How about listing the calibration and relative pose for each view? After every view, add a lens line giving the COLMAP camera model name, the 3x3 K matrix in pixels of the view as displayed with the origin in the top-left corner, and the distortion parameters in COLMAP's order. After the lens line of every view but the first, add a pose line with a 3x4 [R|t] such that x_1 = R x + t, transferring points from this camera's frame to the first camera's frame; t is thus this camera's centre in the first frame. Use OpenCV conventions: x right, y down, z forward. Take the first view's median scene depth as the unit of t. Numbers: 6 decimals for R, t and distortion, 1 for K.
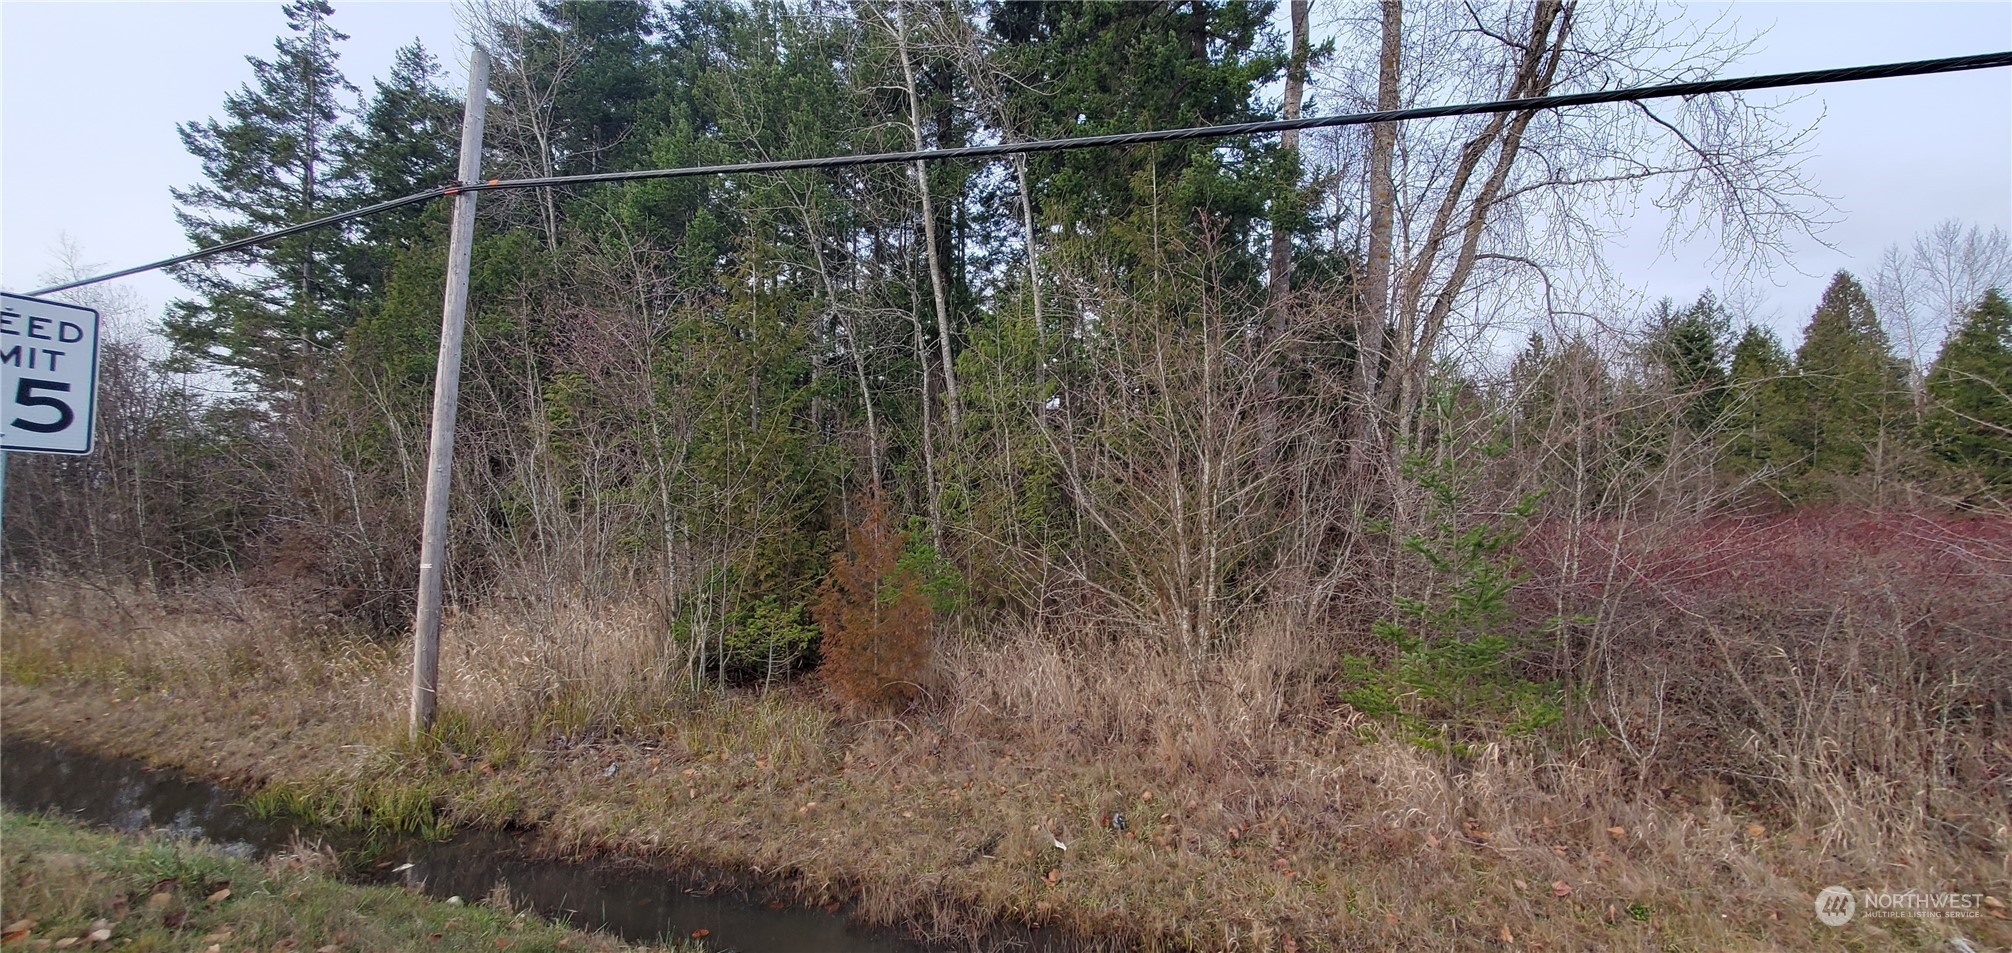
lens RADIAL K [[737.2, 0, 1034.8], [0, 737.2, 497.7], [0, 0, 1]] dist [0.016338, -0.000014]
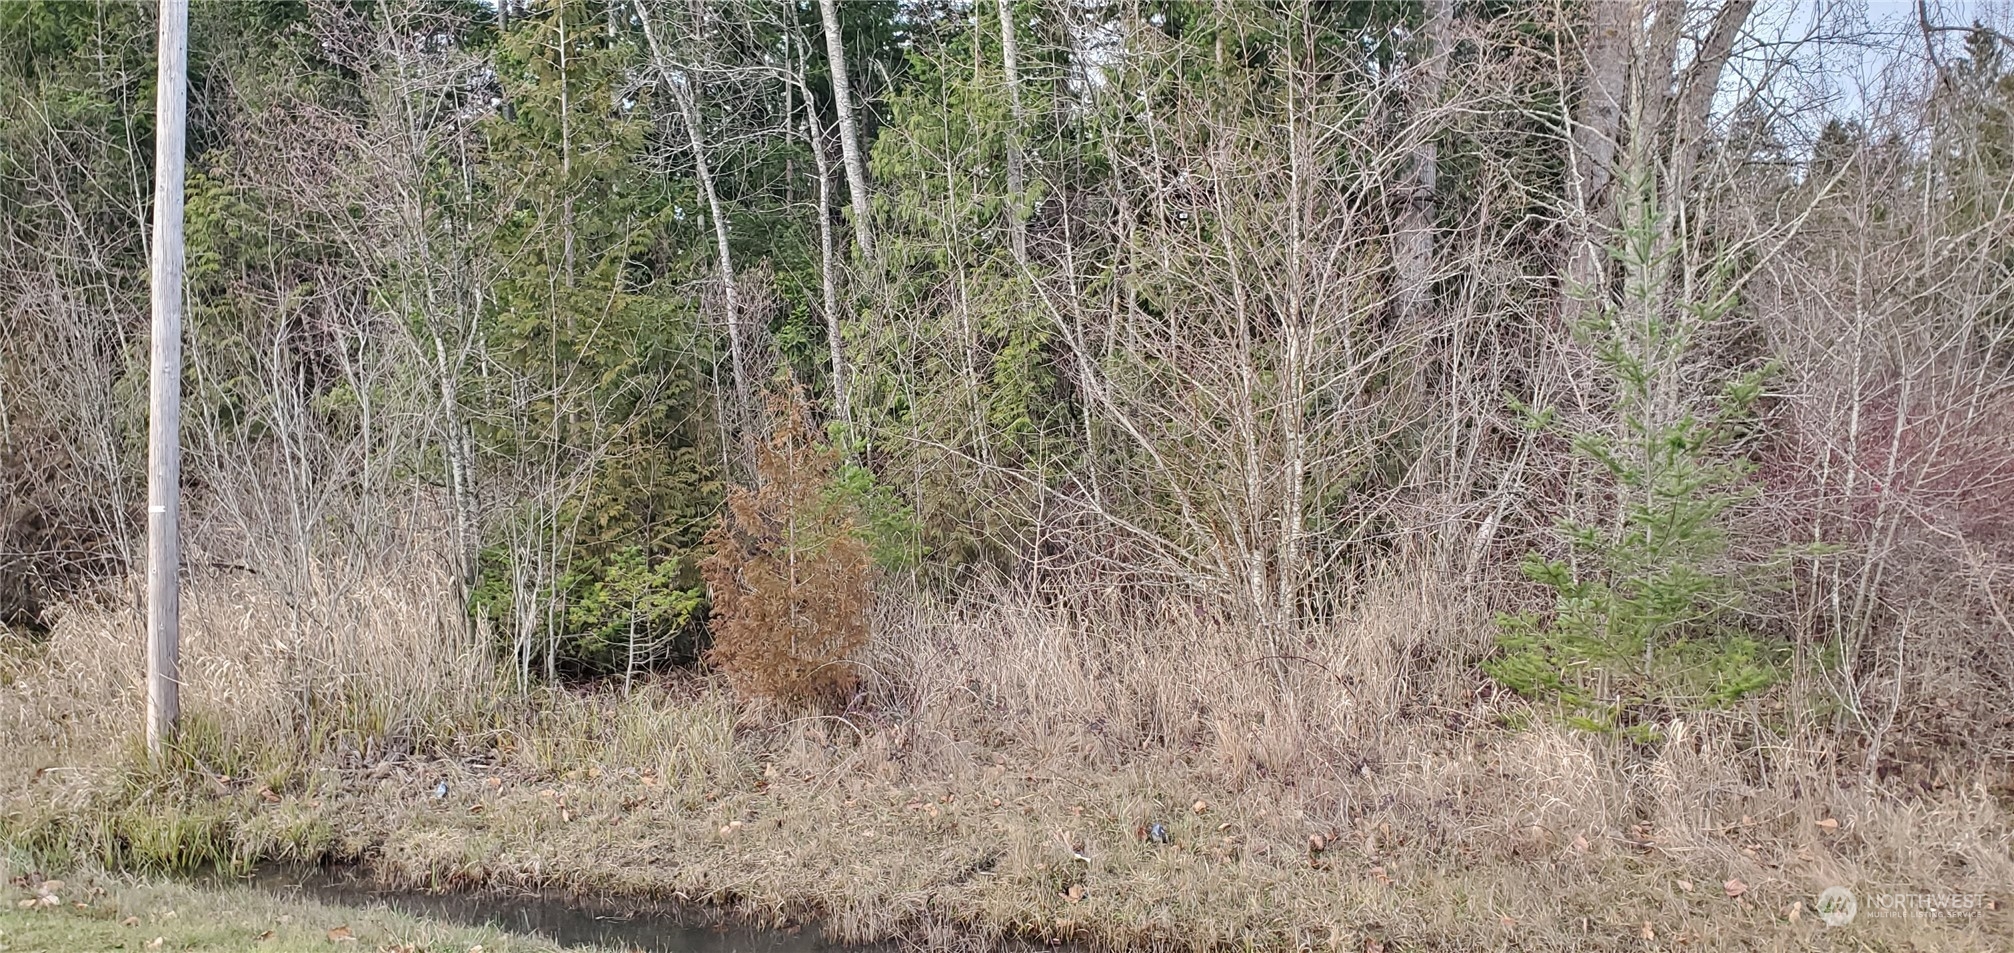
lens RADIAL K [[1453.2, 0, 971.3], [0, 1453.2, 476.2], [0, 0, 1]] dist [0.042827, -0.041571]
pose [[0.999691, -0.021852, -0.011812, -0.040975], [0.022626, 0.997294, 0.069952, -0.017676], [0.010252, -0.070197, 0.997480, -0.352555]]
